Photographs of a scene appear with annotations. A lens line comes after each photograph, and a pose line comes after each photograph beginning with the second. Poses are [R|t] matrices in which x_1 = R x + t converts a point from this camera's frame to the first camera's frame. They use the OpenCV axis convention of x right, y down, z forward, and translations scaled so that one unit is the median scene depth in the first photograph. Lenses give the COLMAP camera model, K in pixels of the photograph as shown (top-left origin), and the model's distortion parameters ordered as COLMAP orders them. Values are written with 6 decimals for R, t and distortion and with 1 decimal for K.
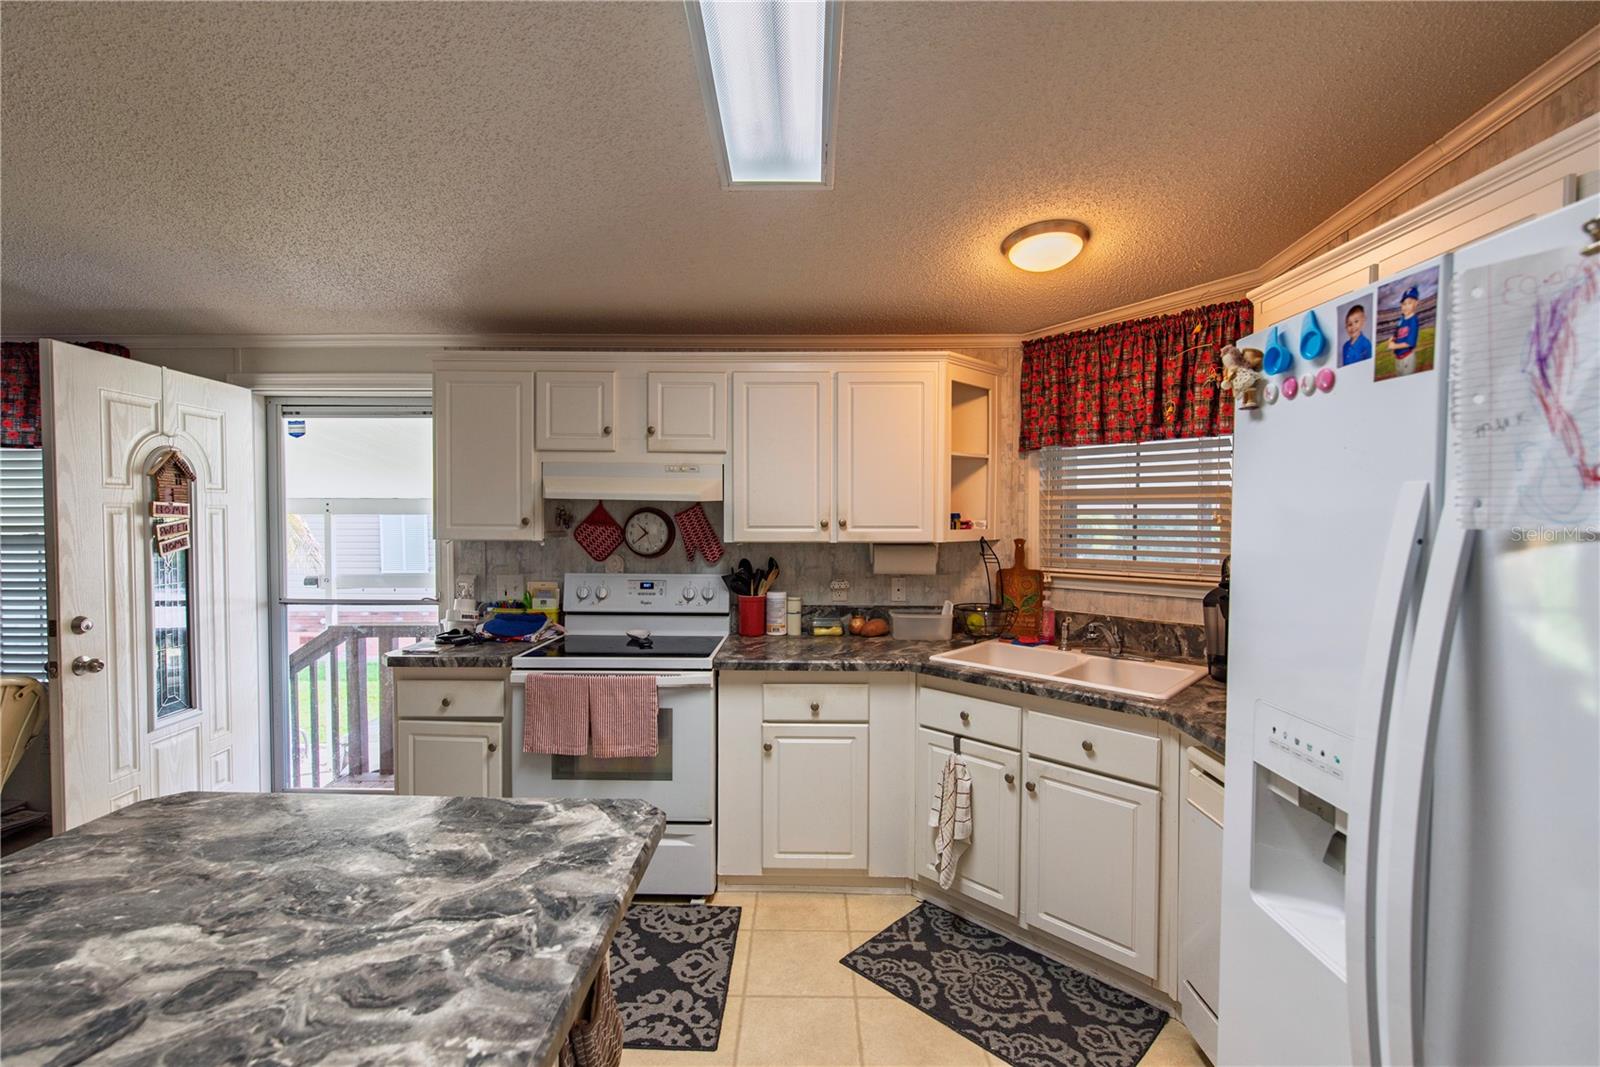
lens RADIAL K [[690.0, 0, 810.0], [0, 690.0, 530.3], [0, 0, 1]] dist [0.002107, -0.000654]
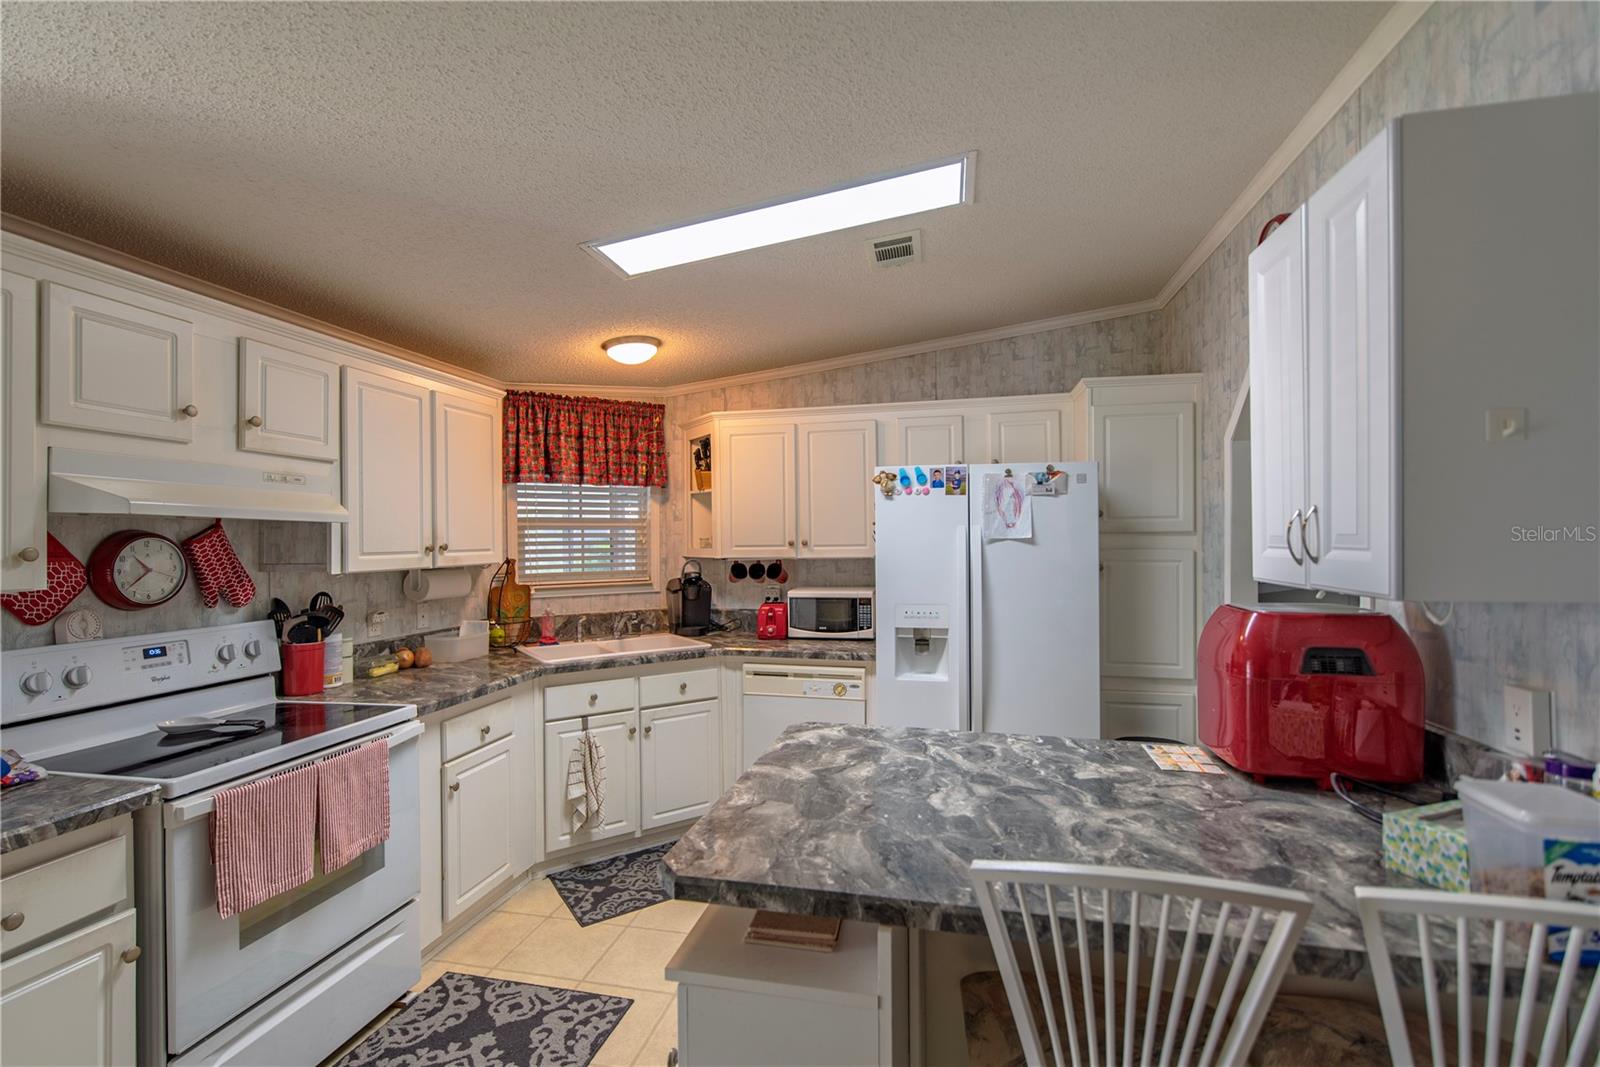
lens RADIAL K [[690.0, 0, 810.1], [0, 690.0, 534.7], [0, 0, 1]] dist [0.002107, -0.000654]
pose [[0.209106, 0.000179, 0.977893, -0.943201], [0.029584, 0.999541, -0.006509, -0.008061], [-0.977445, 0.030292, 0.209005, 0.348790]]
